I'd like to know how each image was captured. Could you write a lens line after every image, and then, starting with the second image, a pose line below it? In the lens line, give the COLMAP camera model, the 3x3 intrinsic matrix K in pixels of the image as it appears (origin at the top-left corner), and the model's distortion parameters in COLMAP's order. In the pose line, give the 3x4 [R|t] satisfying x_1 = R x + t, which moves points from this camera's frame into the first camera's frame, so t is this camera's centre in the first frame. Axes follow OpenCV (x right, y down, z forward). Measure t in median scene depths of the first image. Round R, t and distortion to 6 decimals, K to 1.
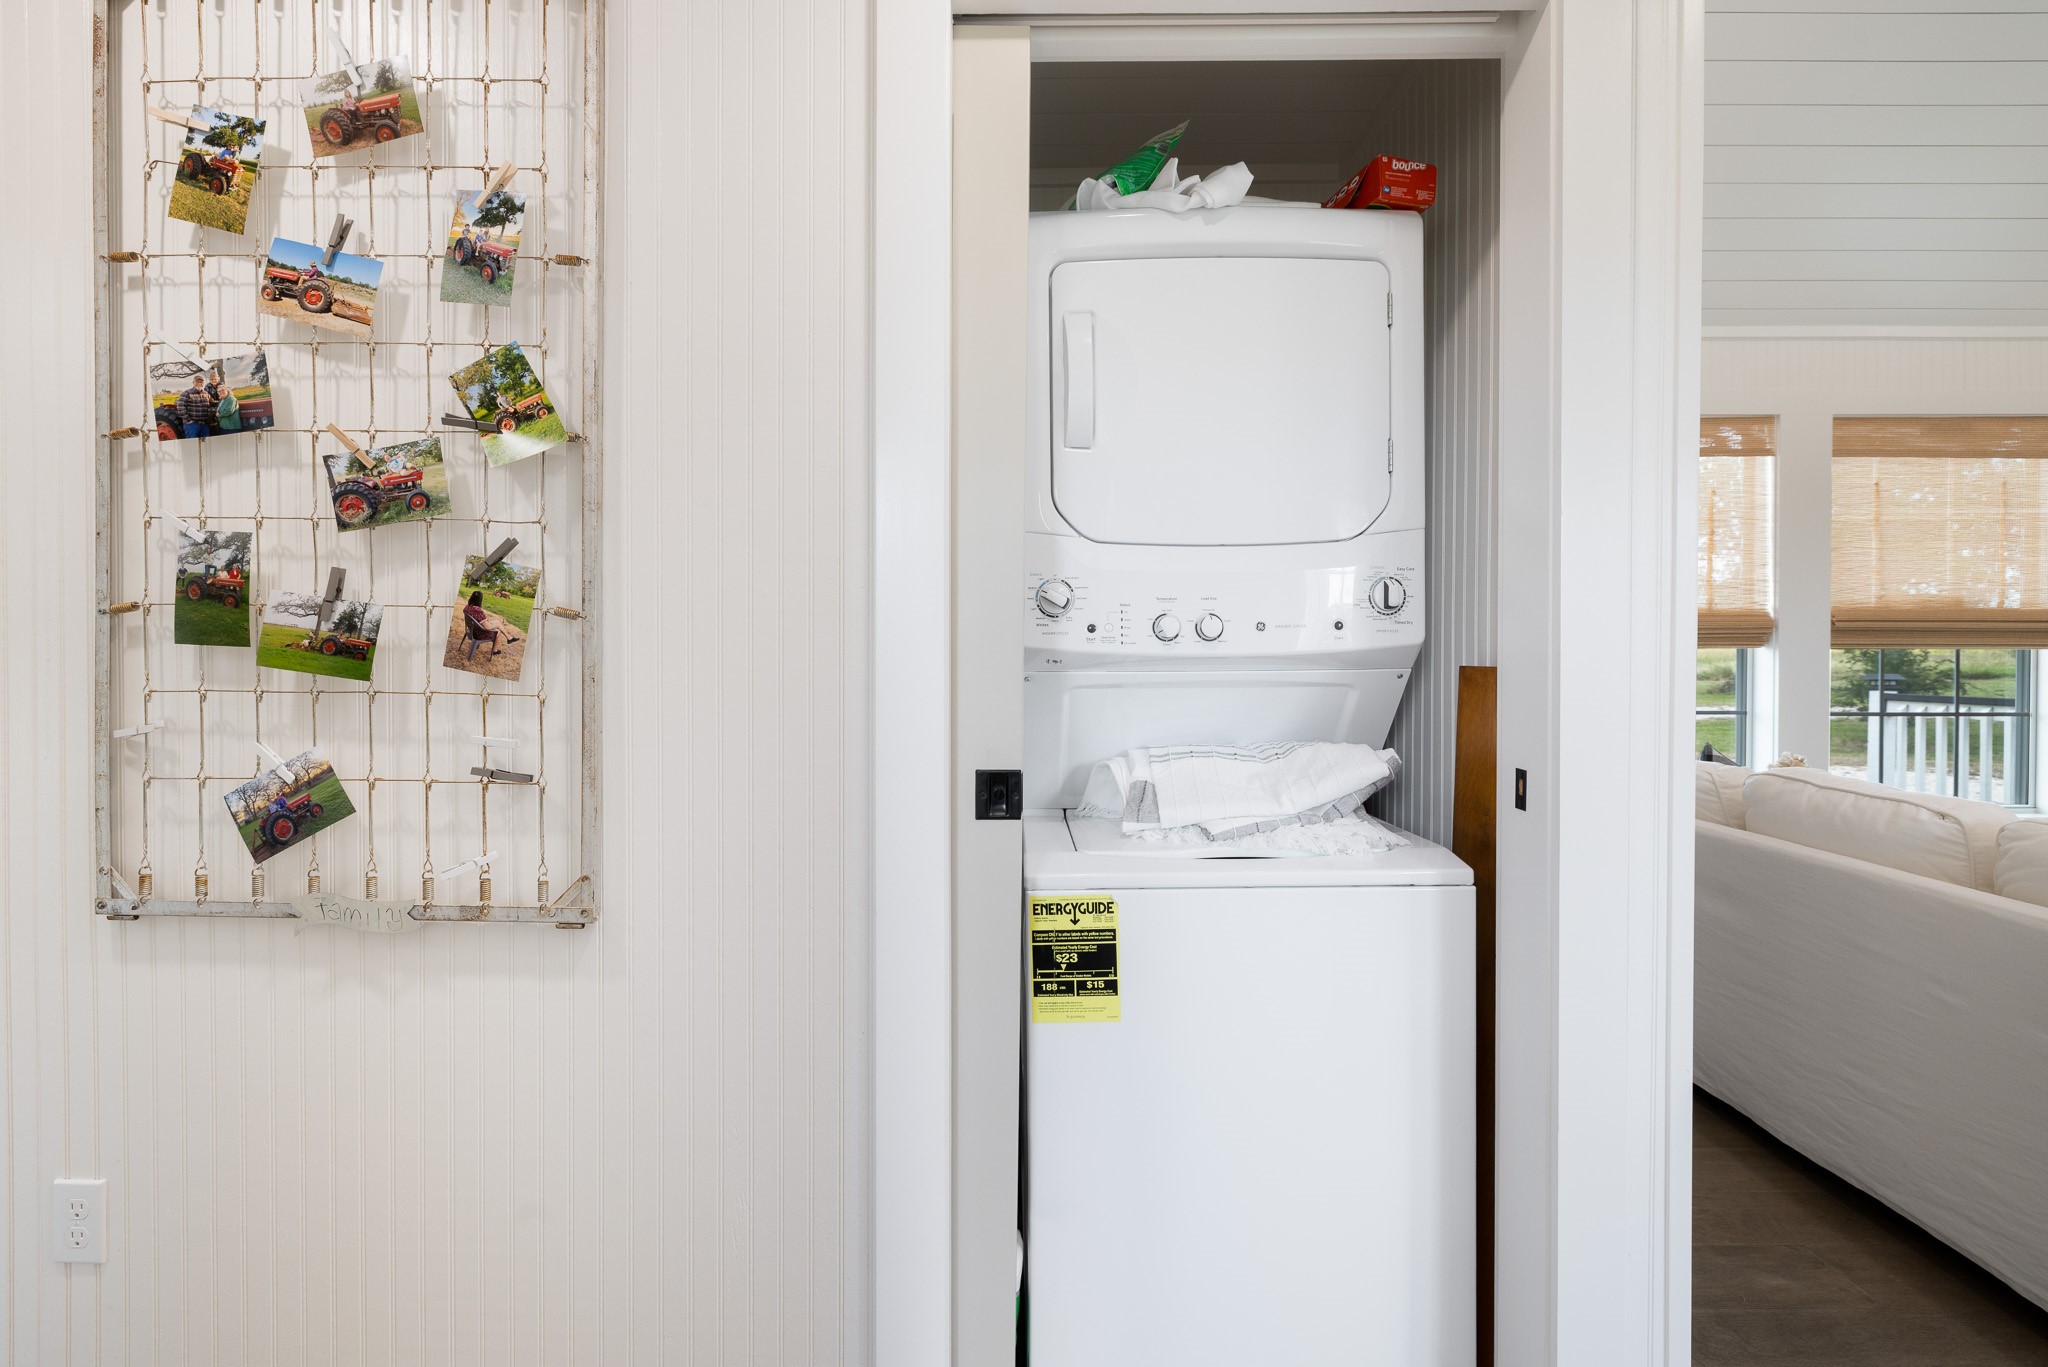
lens RADIAL K [[871.2, 0, 1021.9], [0, 871.2, 671.2], [0, 0, 1]] dist [0.000211, -0.000276]
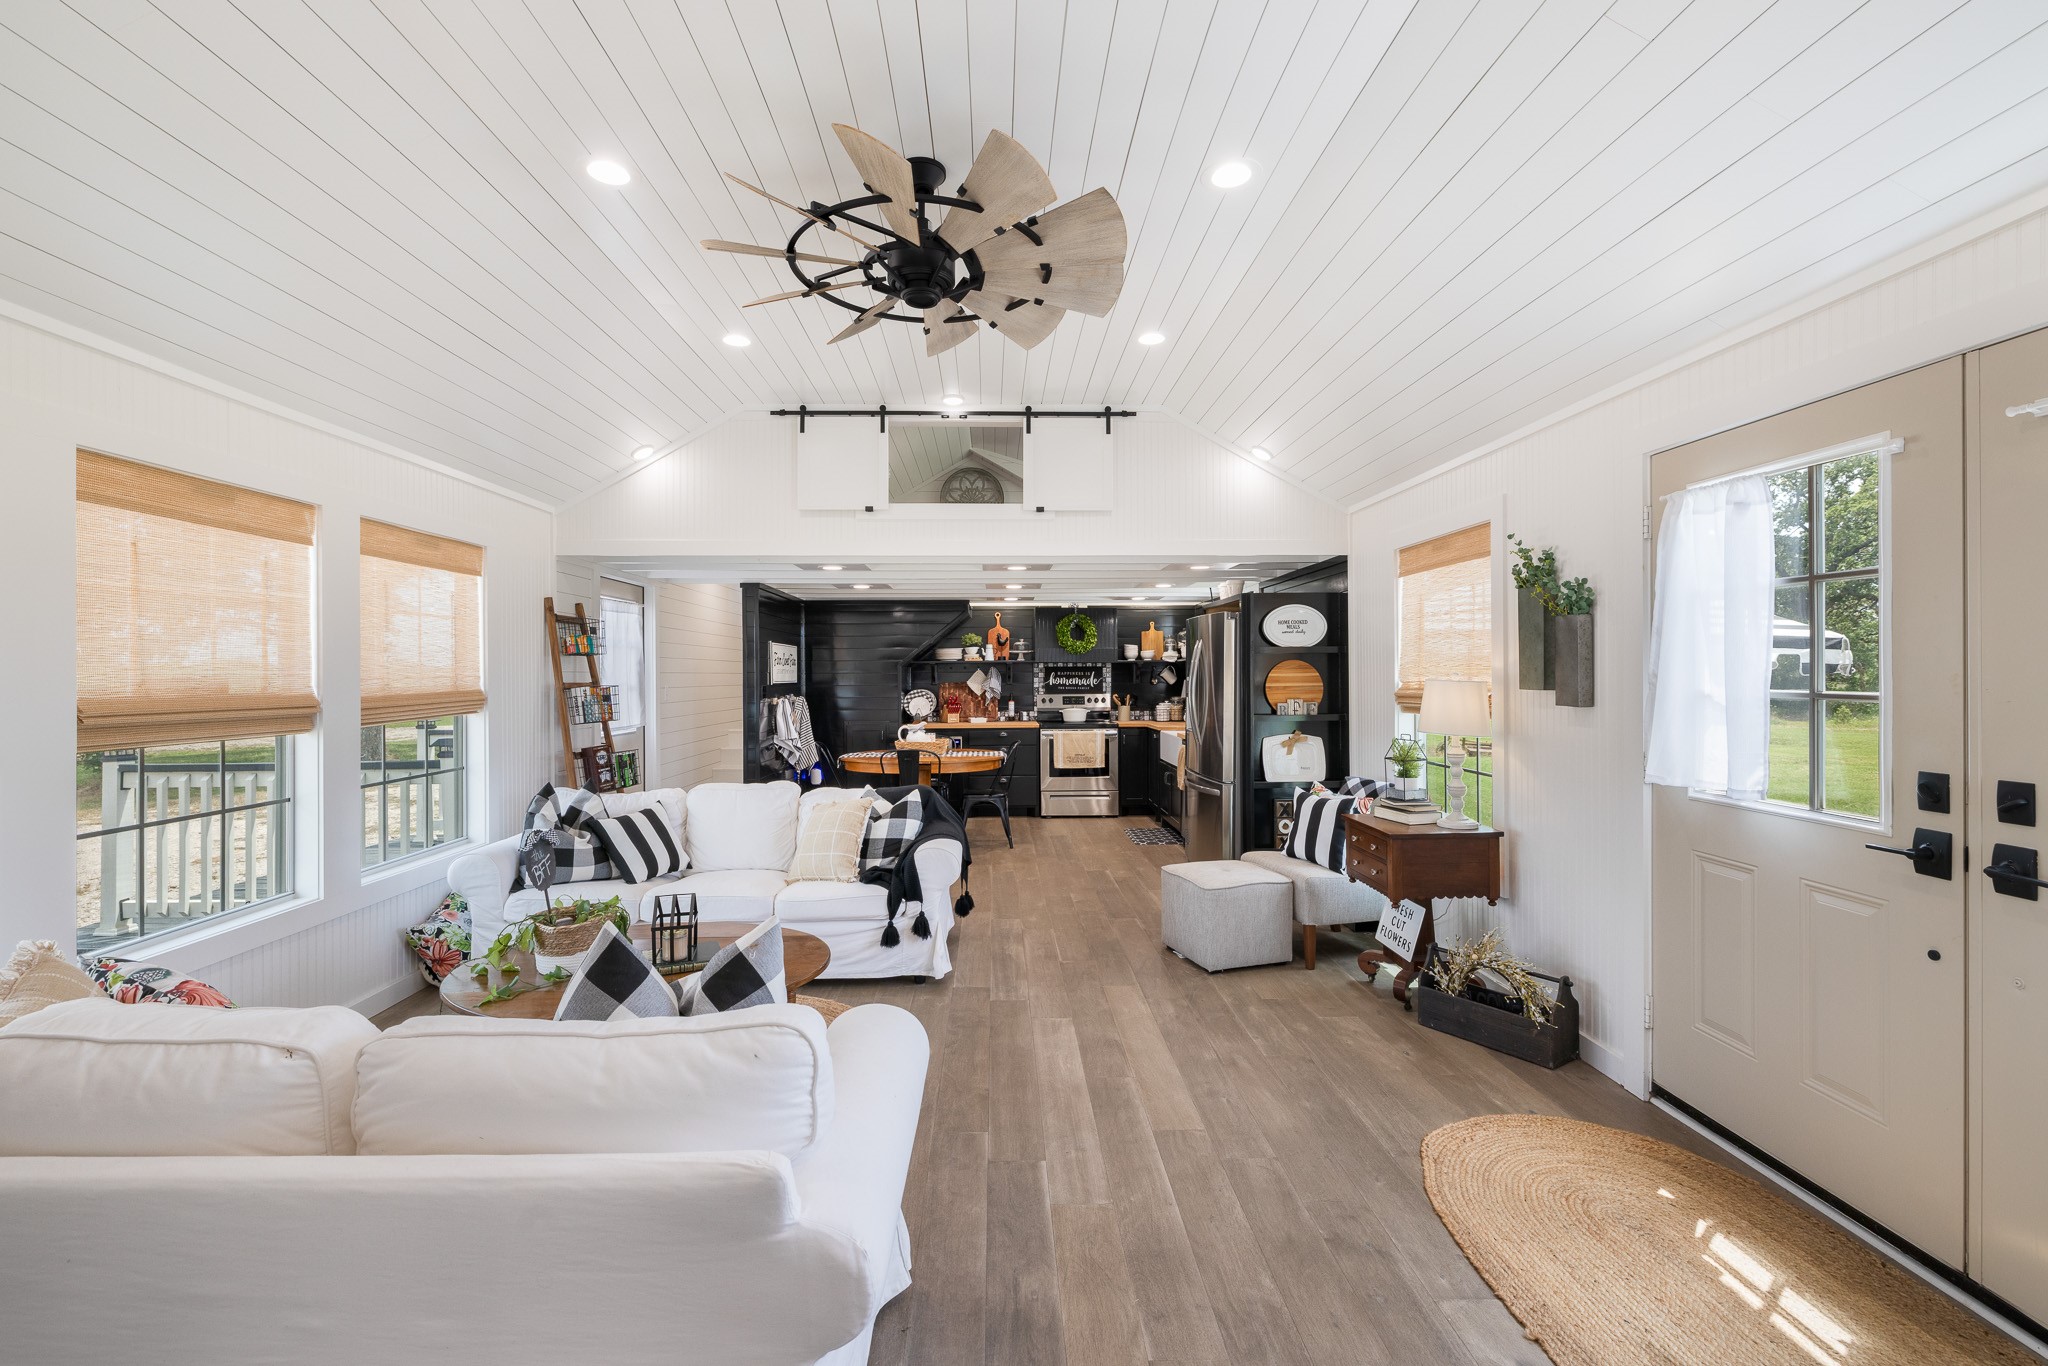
lens RADIAL K [[871.2, 0, 1021.9], [0, 871.2, 670.7], [0, 0, 1]] dist [0.000211, -0.000276]
pose [[-0.031055, 0.006370, 0.999497, 0.310626], [0.016669, 0.999844, -0.005855, -0.160858], [-0.999379, 0.016479, -0.031157, 0.422024]]
